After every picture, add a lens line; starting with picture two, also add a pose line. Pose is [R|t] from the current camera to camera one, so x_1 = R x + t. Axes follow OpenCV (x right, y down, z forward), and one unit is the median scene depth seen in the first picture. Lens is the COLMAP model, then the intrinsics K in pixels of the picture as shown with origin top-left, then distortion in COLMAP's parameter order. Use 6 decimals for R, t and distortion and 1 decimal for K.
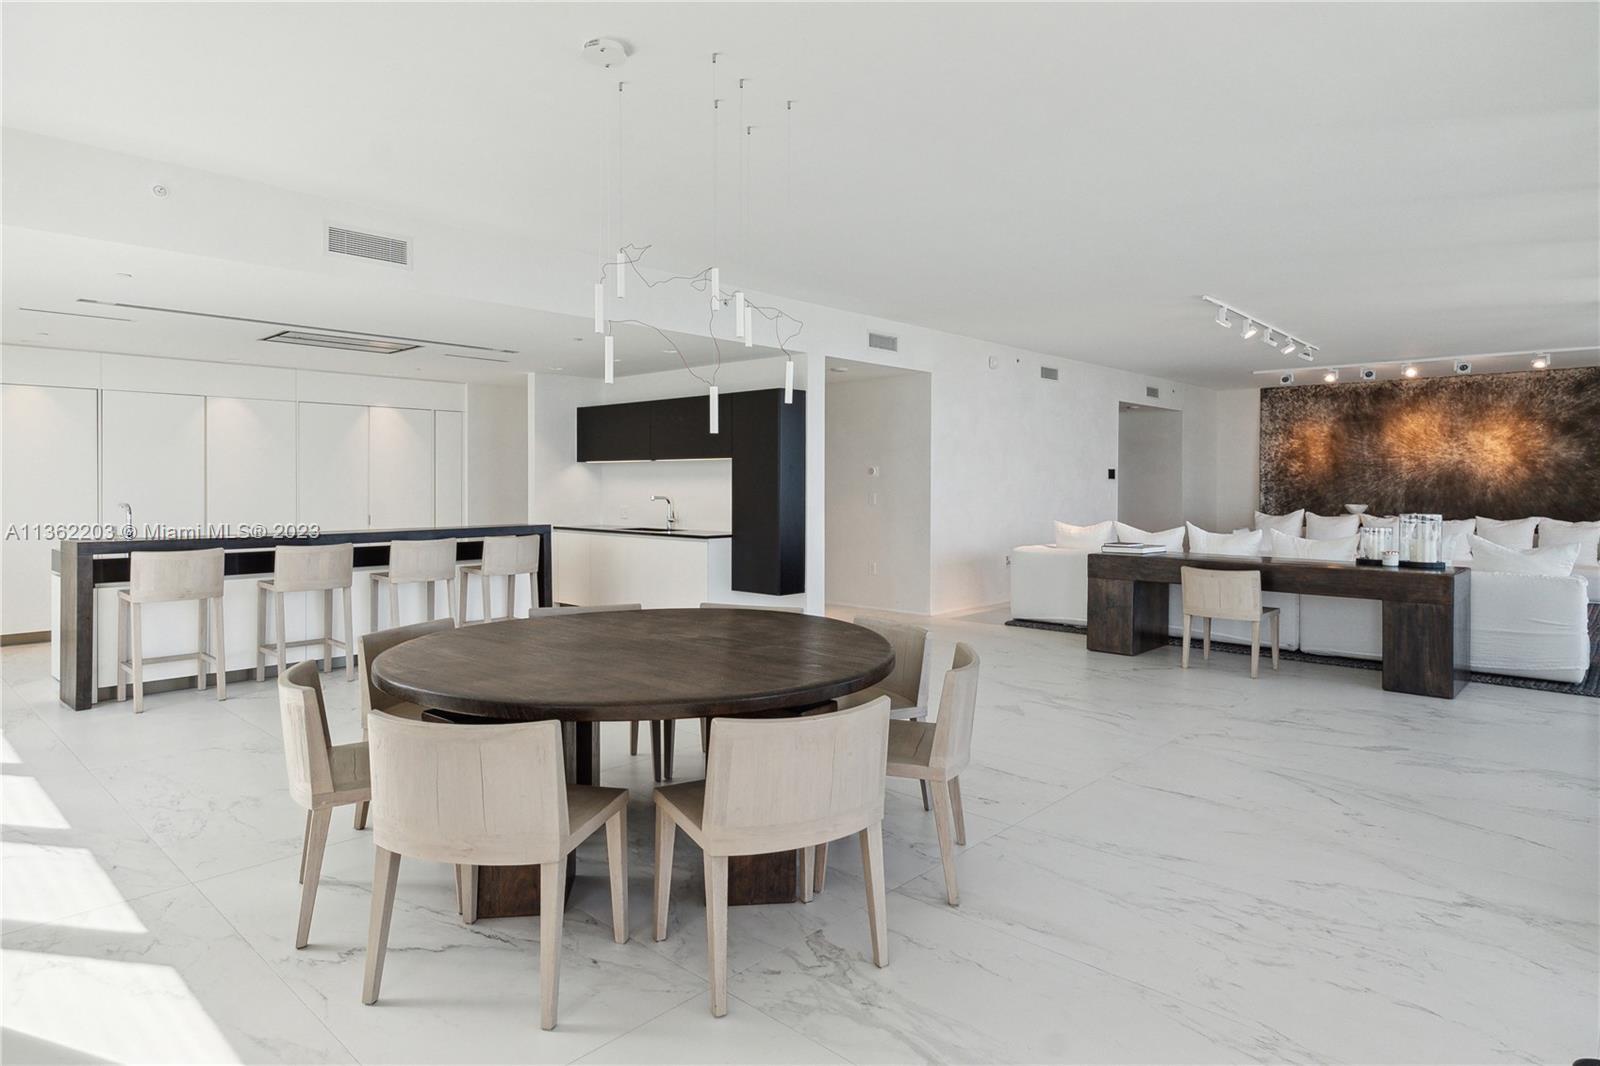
lens RADIAL K [[905.5, 0, 792.9], [0, 905.5, 492.6], [0, 0, 1]] dist [0.005948, -0.000635]
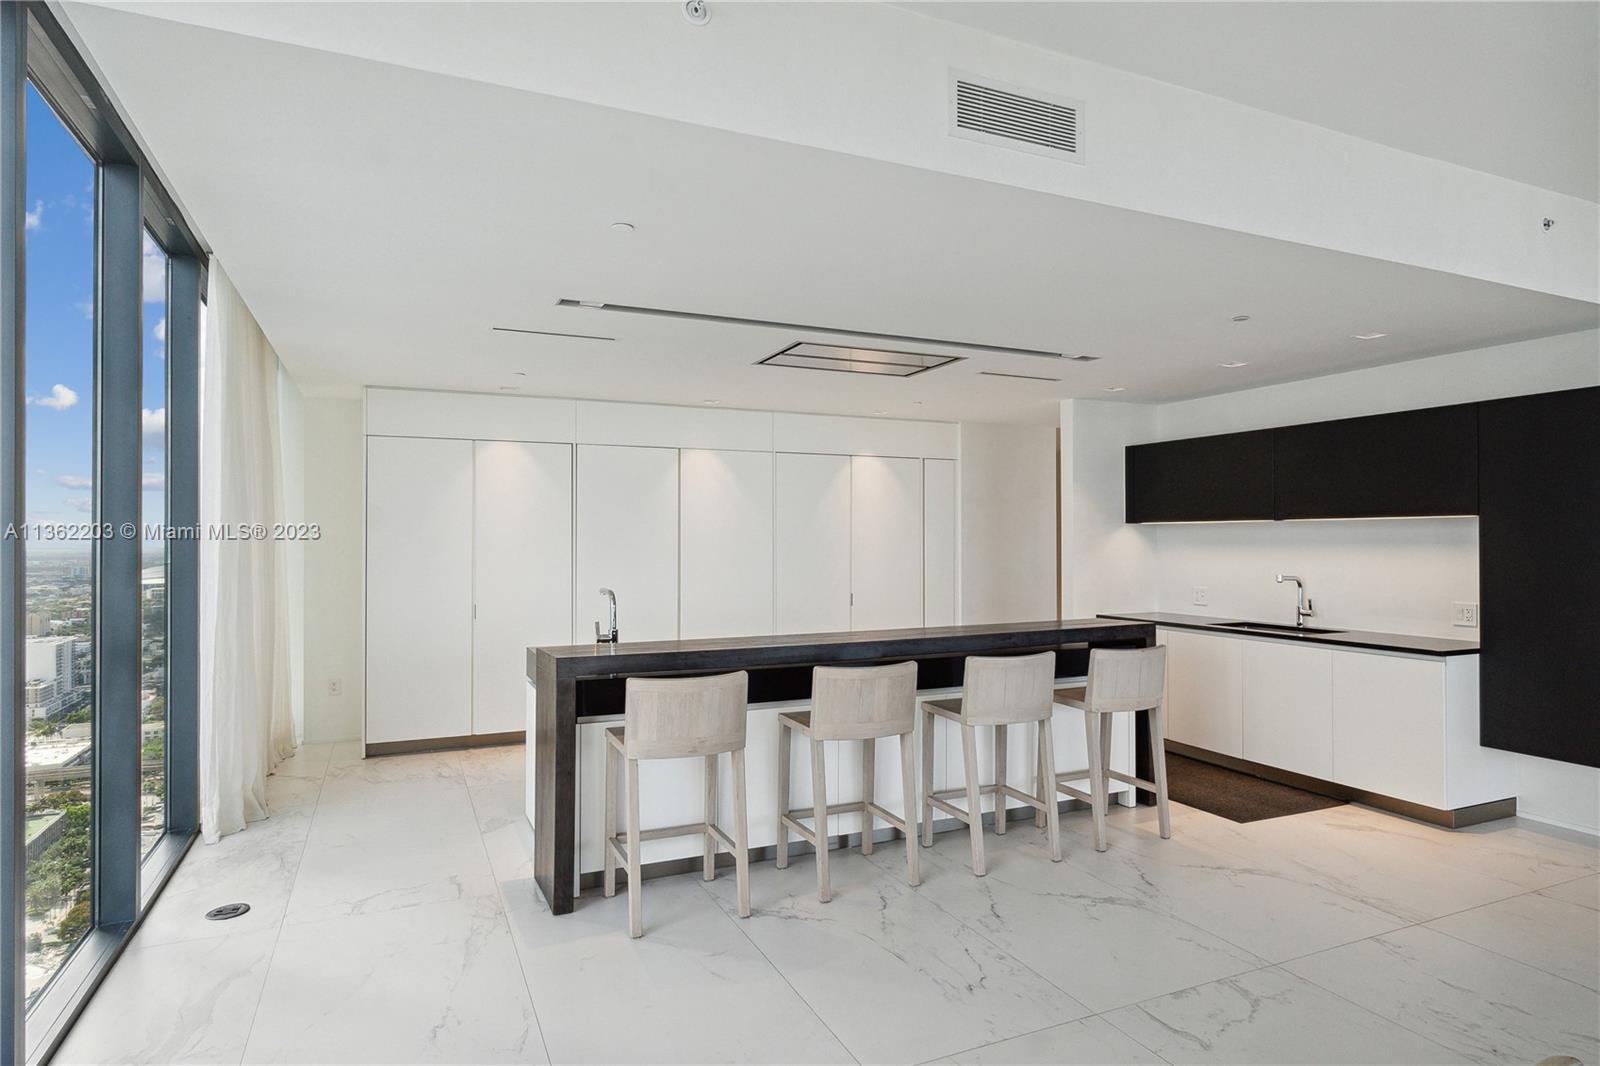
lens RADIAL K [[905.5, 0, 797.4], [0, 905.5, 534.0], [0, 0, 1]] dist [0.005948, -0.000635]
pose [[0.923226, -0.006421, -0.384204, -0.316782], [-0.000432, 0.999842, -0.017748, -0.019887], [0.384258, 0.016551, 0.923078, 0.388684]]
